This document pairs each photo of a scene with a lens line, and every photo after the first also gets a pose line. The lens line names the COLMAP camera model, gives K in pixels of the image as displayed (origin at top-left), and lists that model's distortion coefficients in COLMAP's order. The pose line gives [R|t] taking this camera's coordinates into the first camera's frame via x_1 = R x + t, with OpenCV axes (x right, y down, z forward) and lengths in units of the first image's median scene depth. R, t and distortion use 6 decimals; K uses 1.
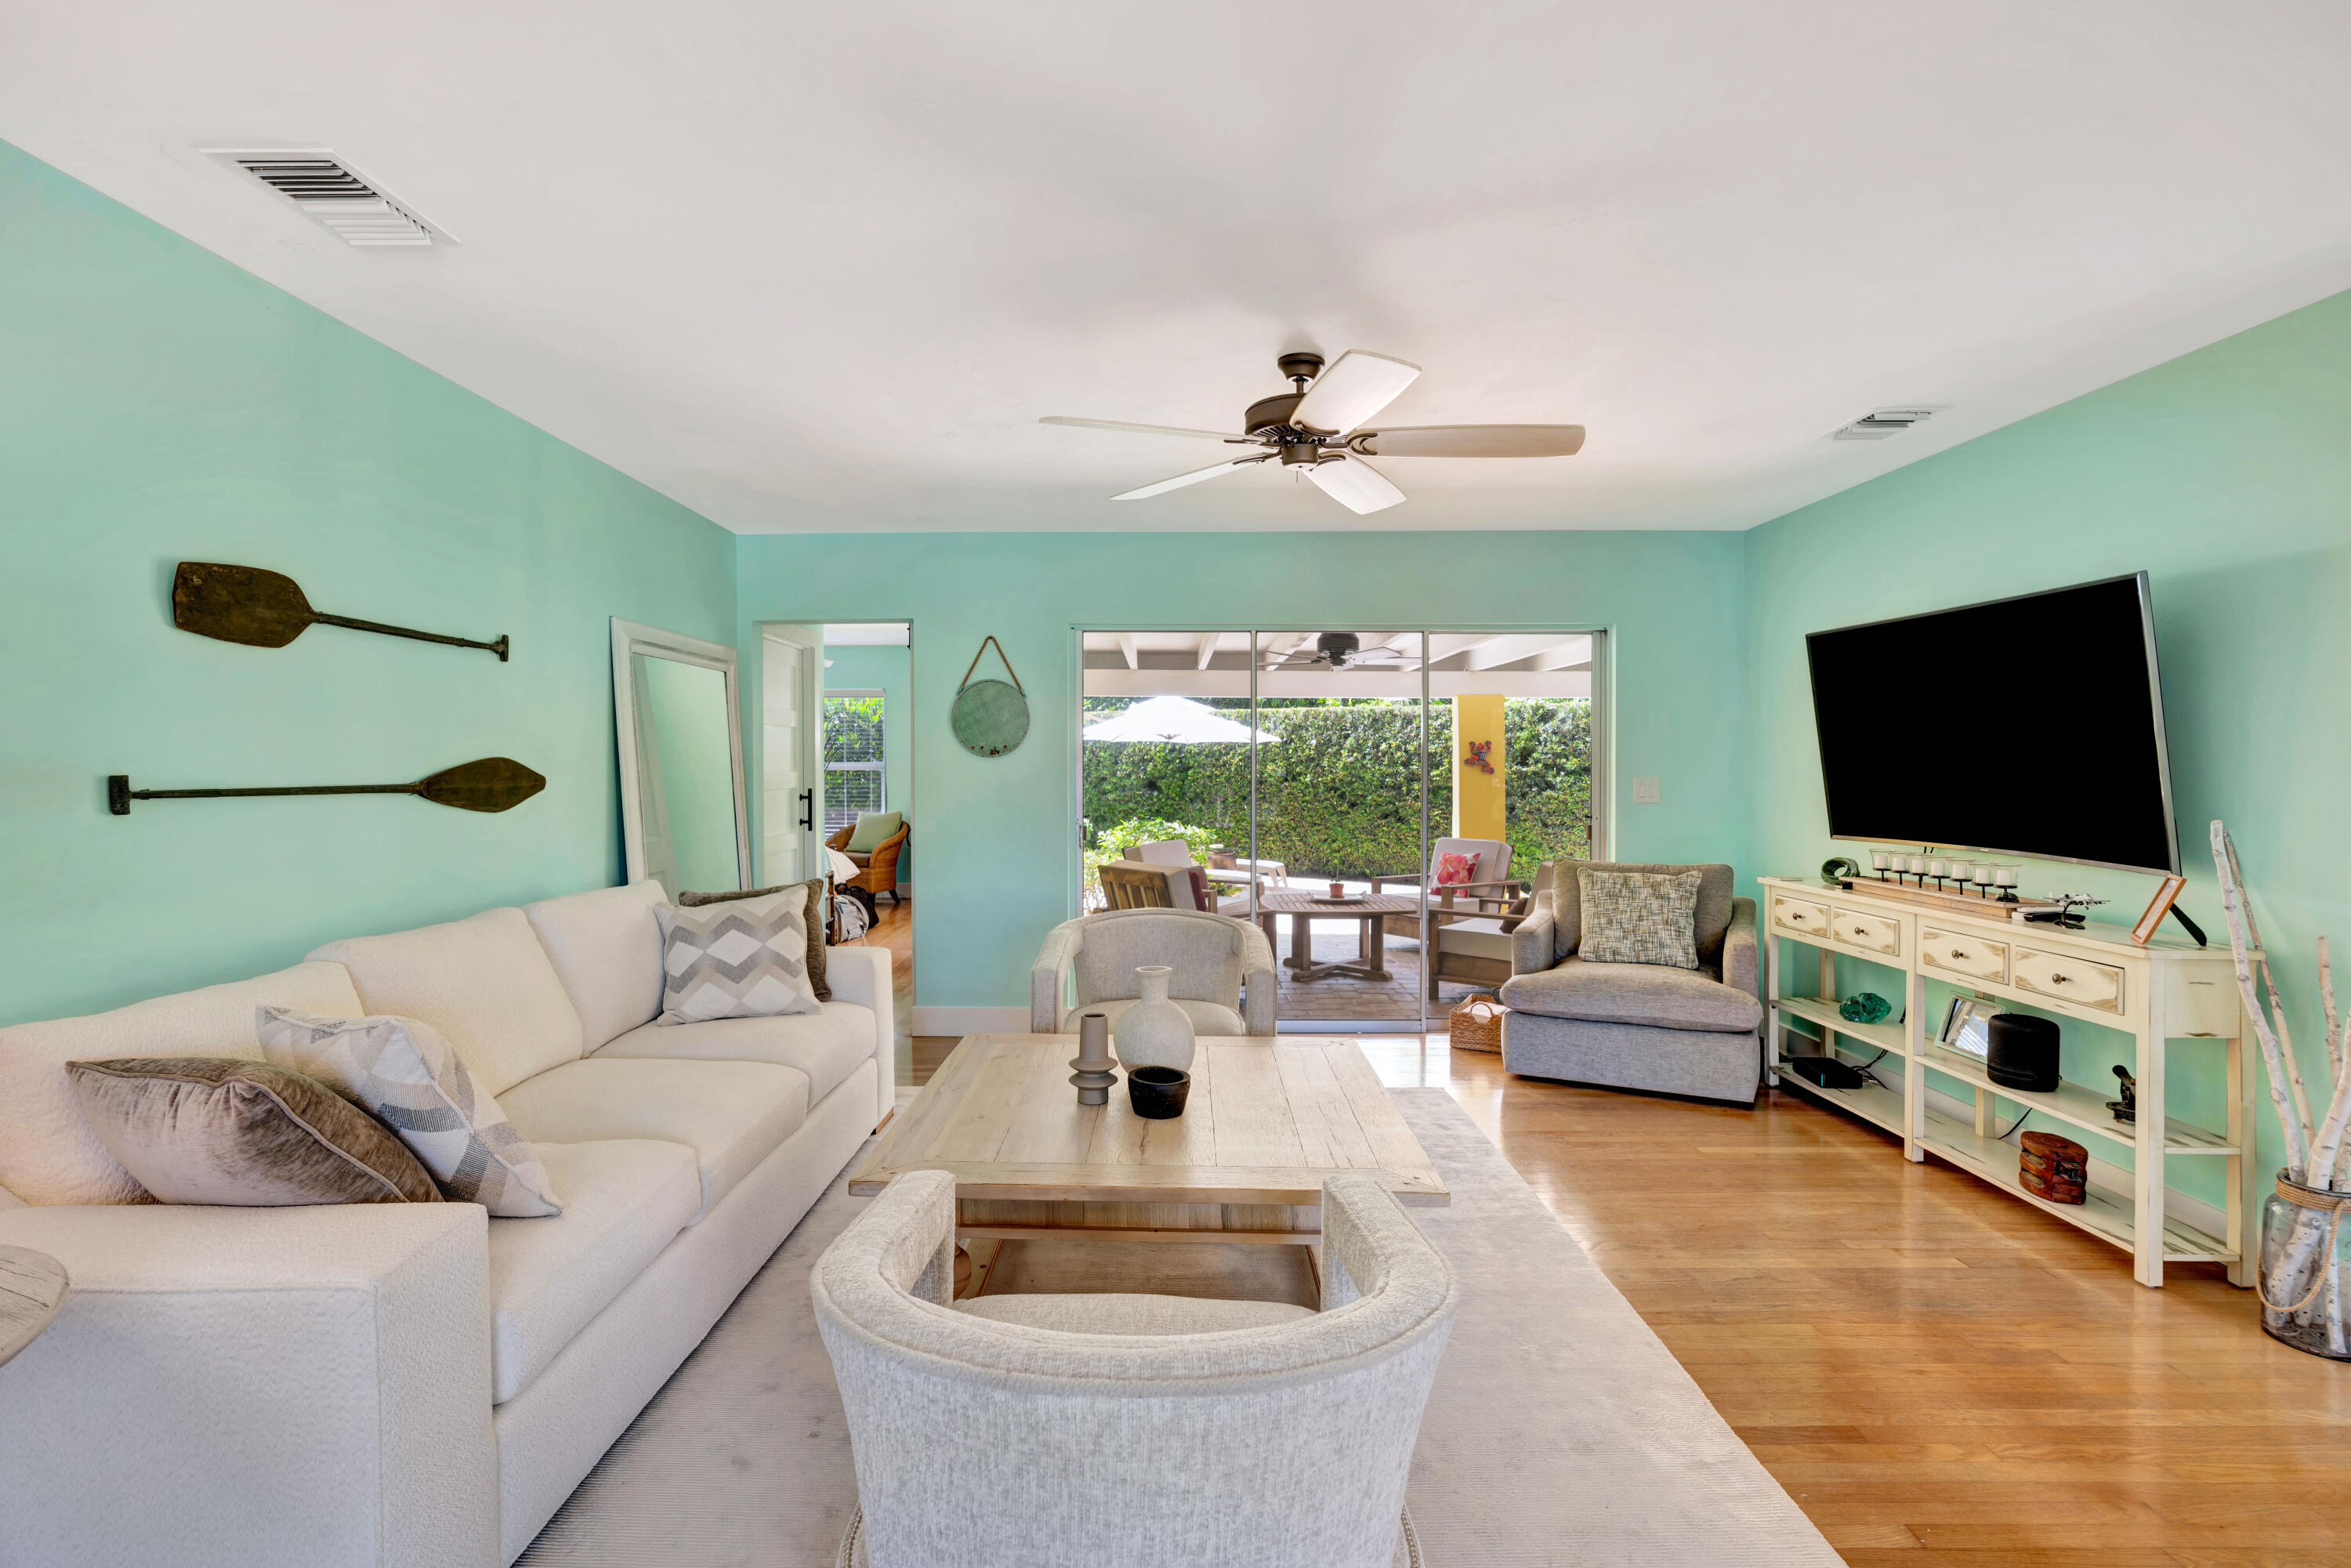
lens RADIAL K [[1104.5, 0, 1175.5], [0, 1104.5, 784.0], [0, 0, 1]] dist [-0.001533, -0.000137]
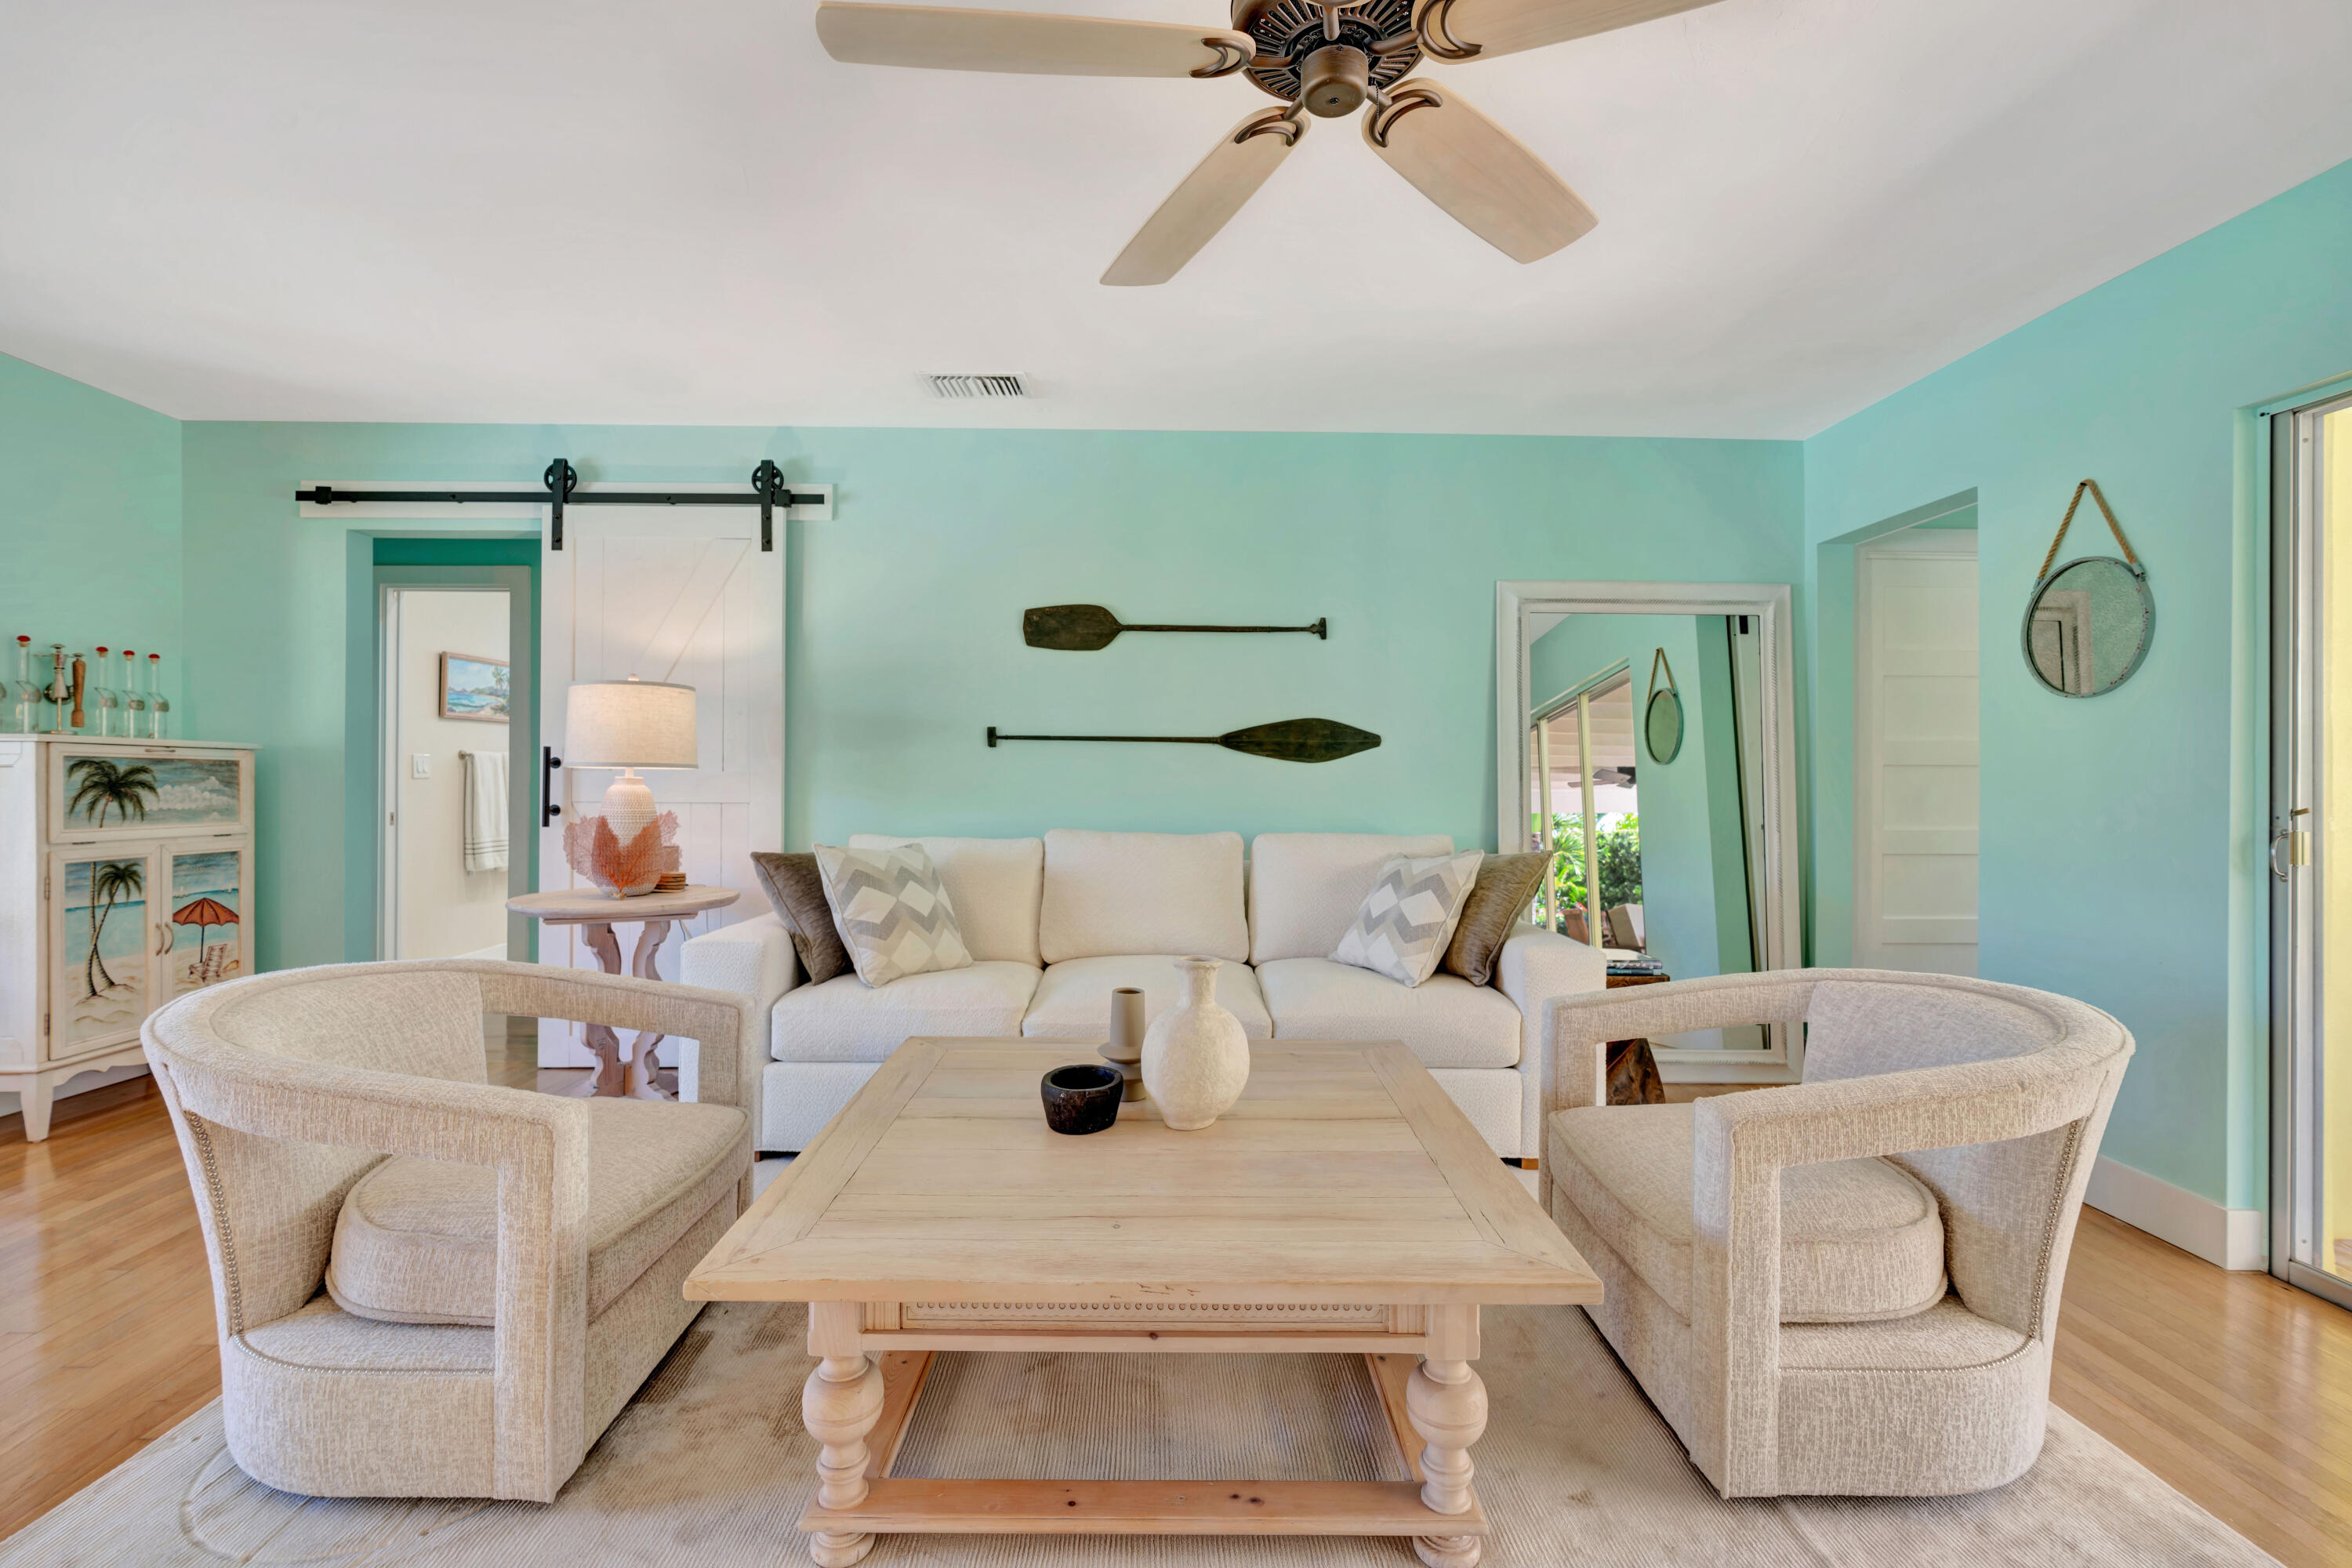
lens RADIAL K [[1105.0, 0, 1176.0], [0, 1105.0, 784.0], [0, 0, 1]] dist [-0.001533, -0.000137]
pose [[0.022709, 0.004670, -0.999731, 0.652958], [-0.024226, 0.999698, 0.004120, 0.051016], [0.999449, 0.024126, 0.022815, 0.861038]]
